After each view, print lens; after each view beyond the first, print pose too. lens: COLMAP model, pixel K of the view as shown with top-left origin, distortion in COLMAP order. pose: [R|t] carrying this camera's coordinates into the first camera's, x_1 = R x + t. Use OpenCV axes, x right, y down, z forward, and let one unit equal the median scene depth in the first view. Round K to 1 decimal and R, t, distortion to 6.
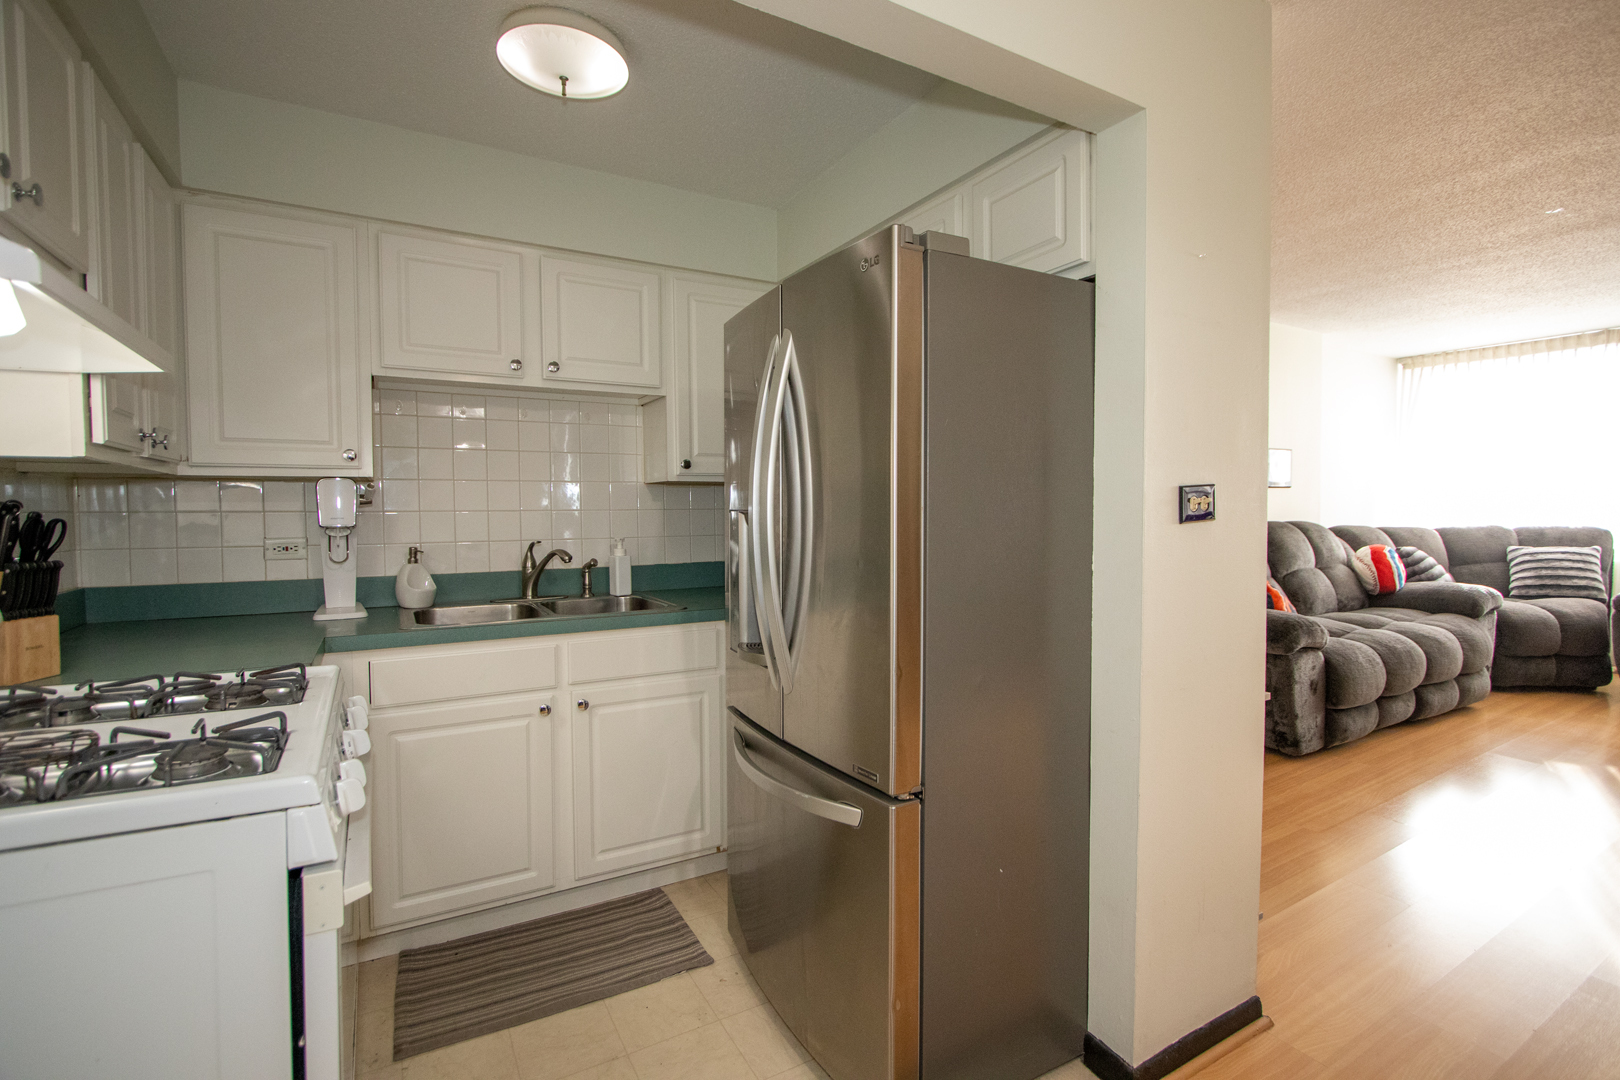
lens RADIAL K [[758.3, 0, 810.8], [0, 758.3, 535.5], [0, 0, 1]] dist [-0.002642, -0.000570]
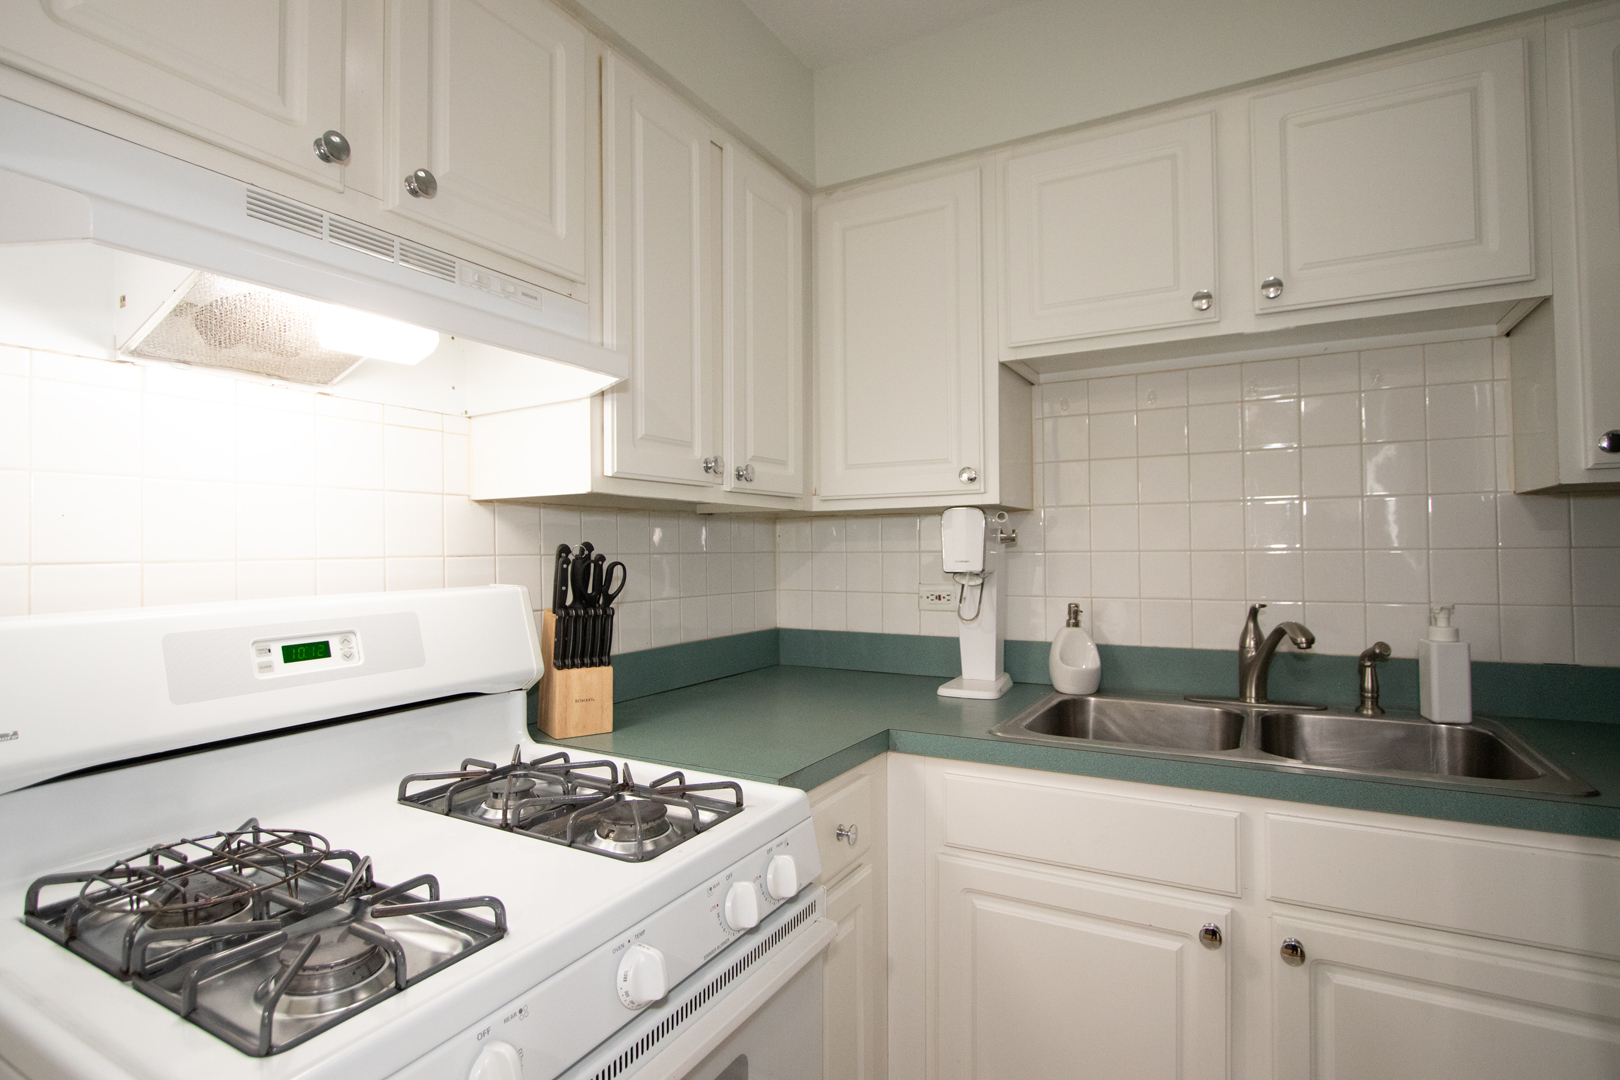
lens RADIAL K [[830.9, 0, 811.9], [0, 830.9, 535.8], [0, 0, 1]] dist [-0.001518, -0.000297]
pose [[0.528557, -0.014733, -0.848770, -0.007745], [-0.025230, 0.999135, -0.033054, -0.015684], [0.848523, 0.038885, 0.527728, 0.410848]]
